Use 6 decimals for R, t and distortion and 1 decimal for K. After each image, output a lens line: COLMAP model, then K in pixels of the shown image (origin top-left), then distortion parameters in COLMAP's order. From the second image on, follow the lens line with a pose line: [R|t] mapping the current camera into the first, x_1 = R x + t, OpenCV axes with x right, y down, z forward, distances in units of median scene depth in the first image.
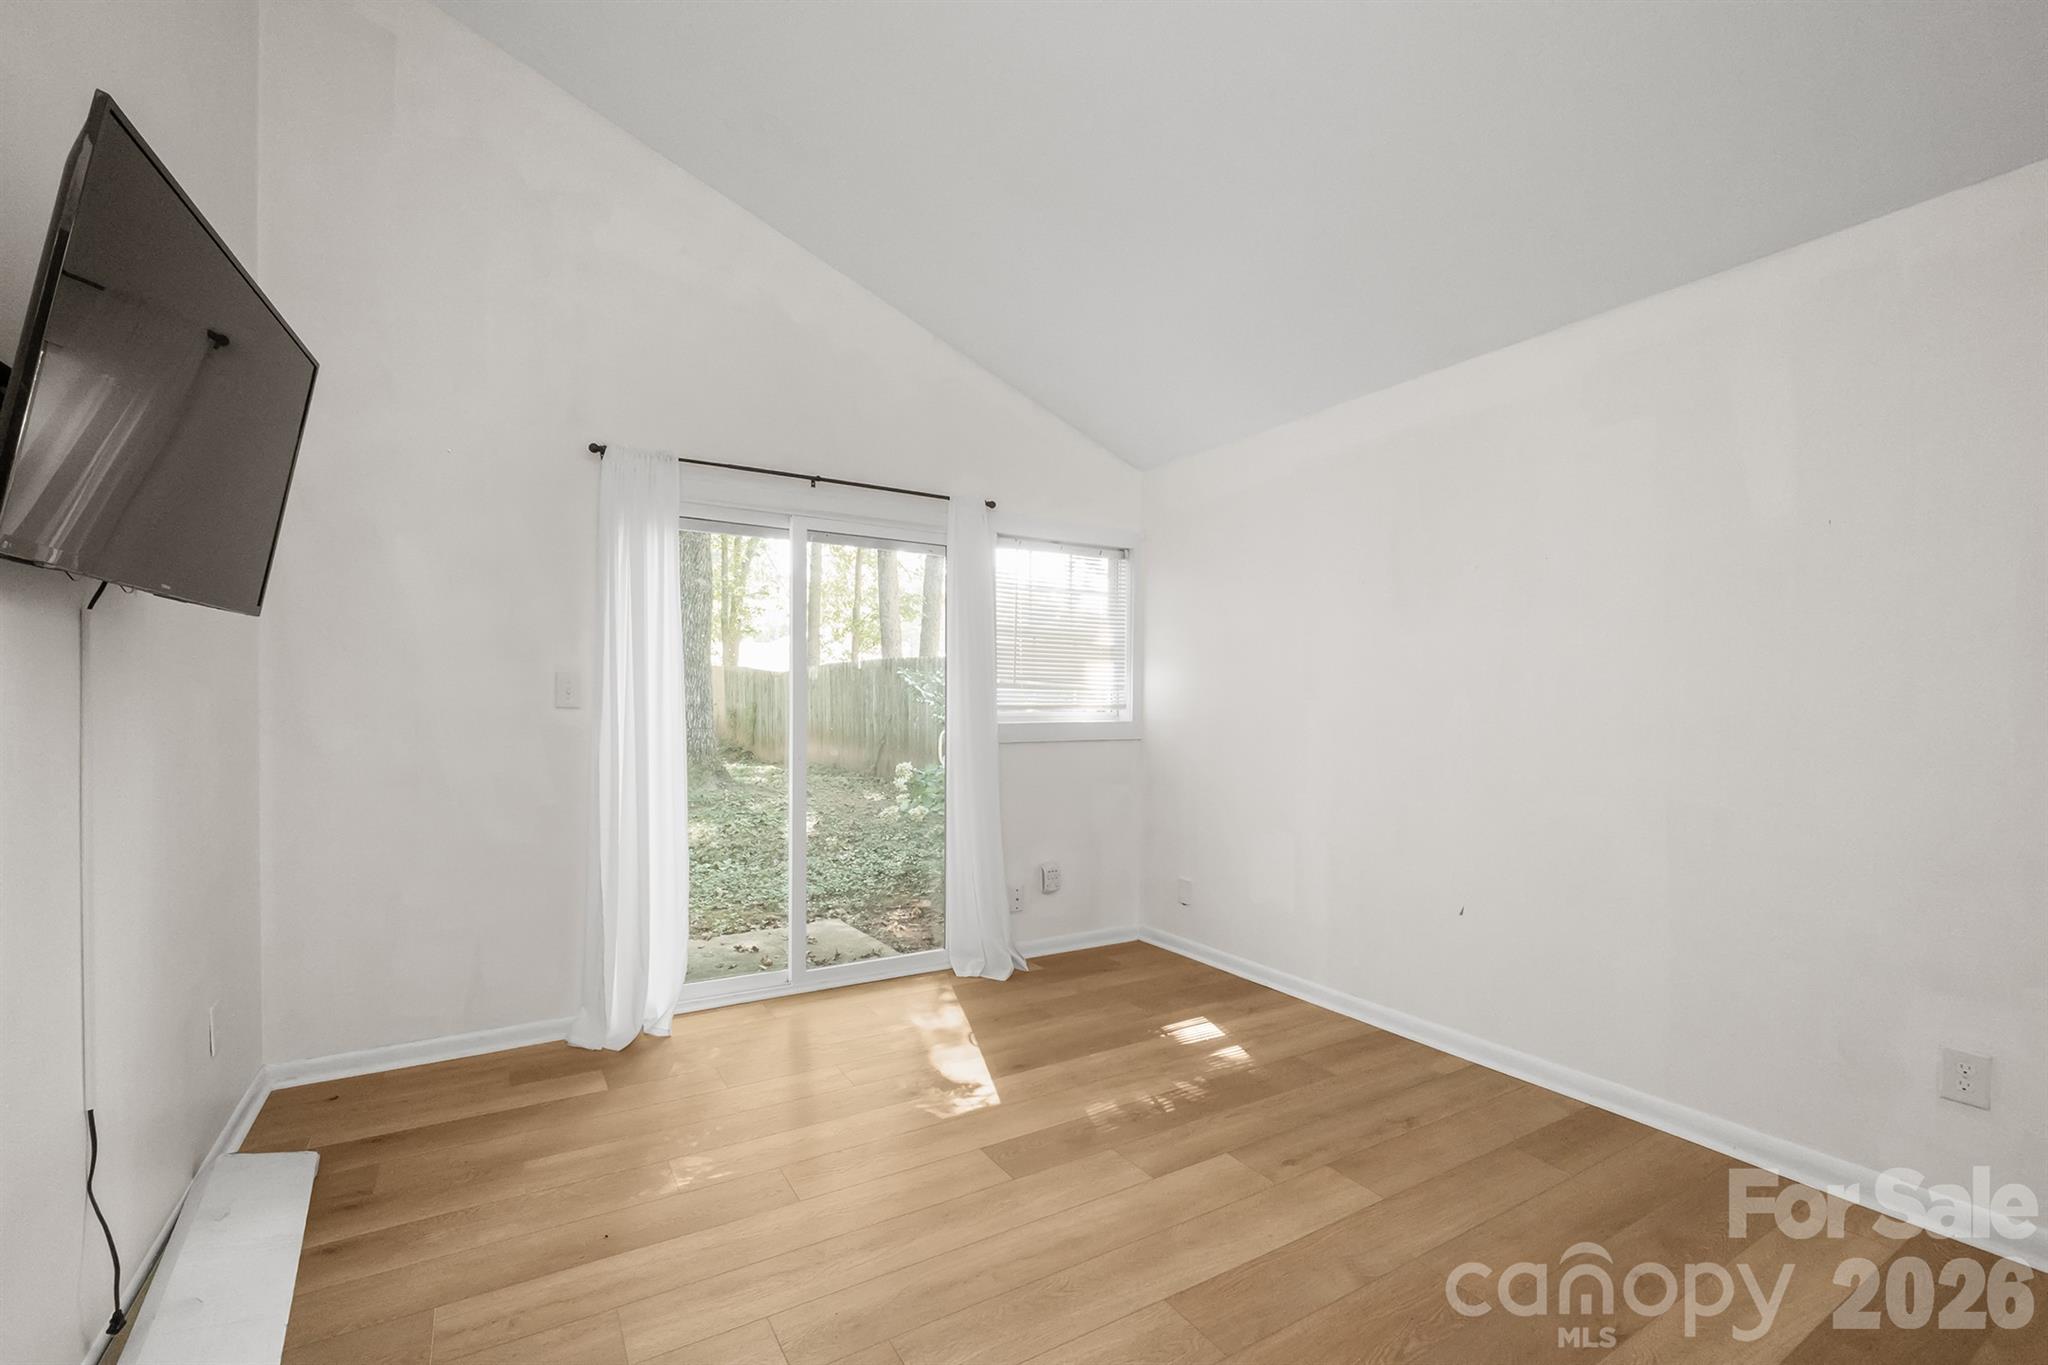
lens RADIAL K [[871.1, 0, 1012.0], [0, 871.1, 695.4], [0, 0, 1]] dist [-0.008156, -0.000931]
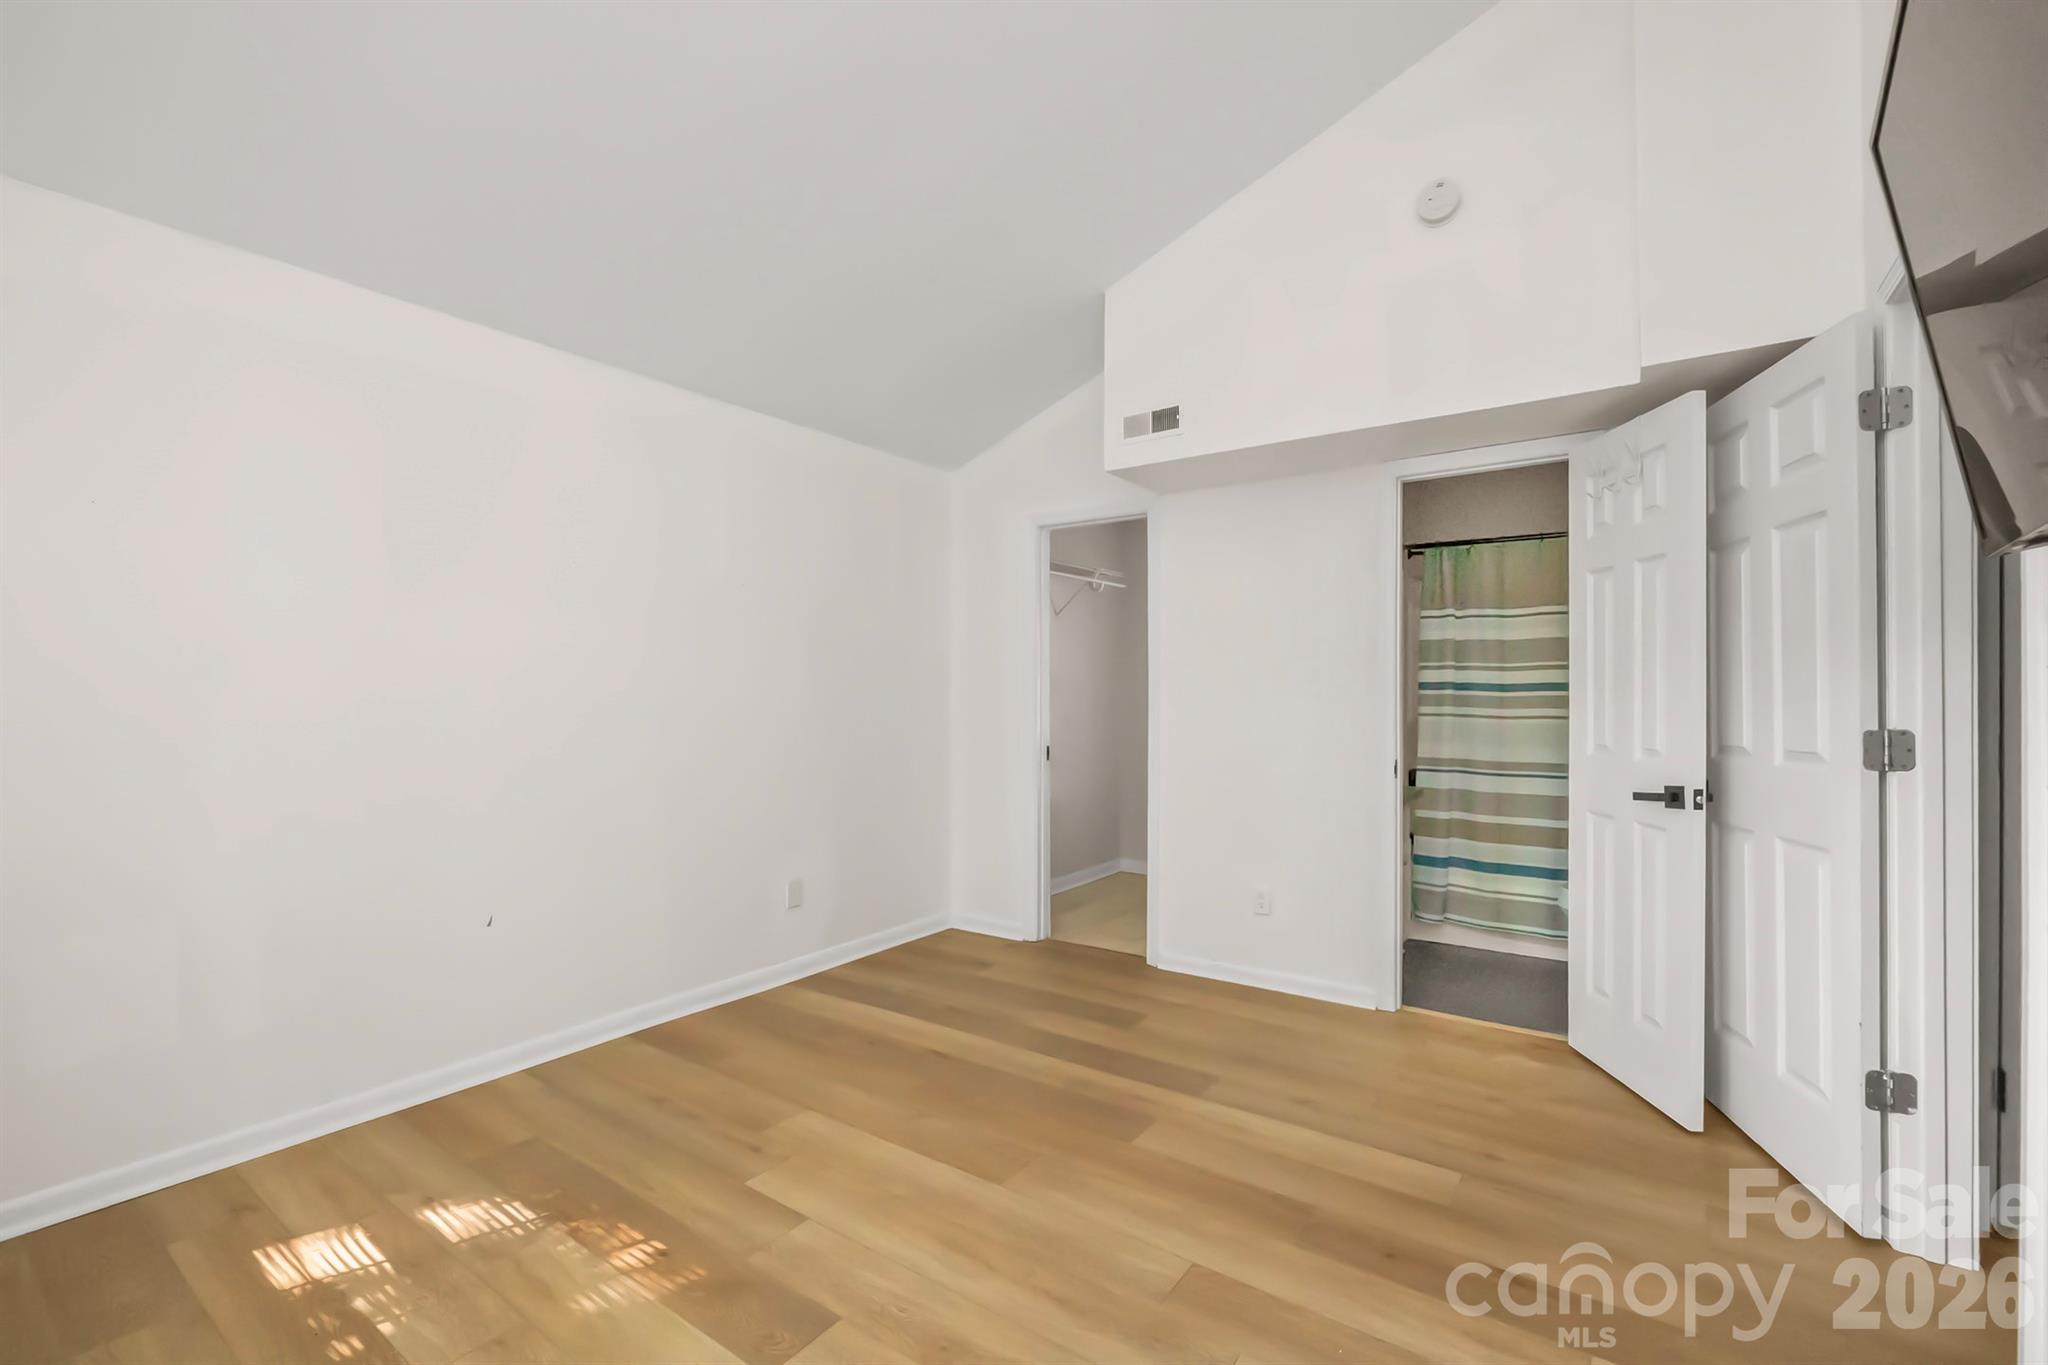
lens RADIAL K [[871.1, 0, 1065.7], [0, 871.1, 691.5], [0, 0, 1]] dist [-0.008156, -0.000931]
pose [[-0.441485, -0.009384, 0.897220, -0.663536], [-0.024304, 0.999703, -0.001503, -0.014114], [-0.896939, -0.022470, -0.441582, 0.987038]]
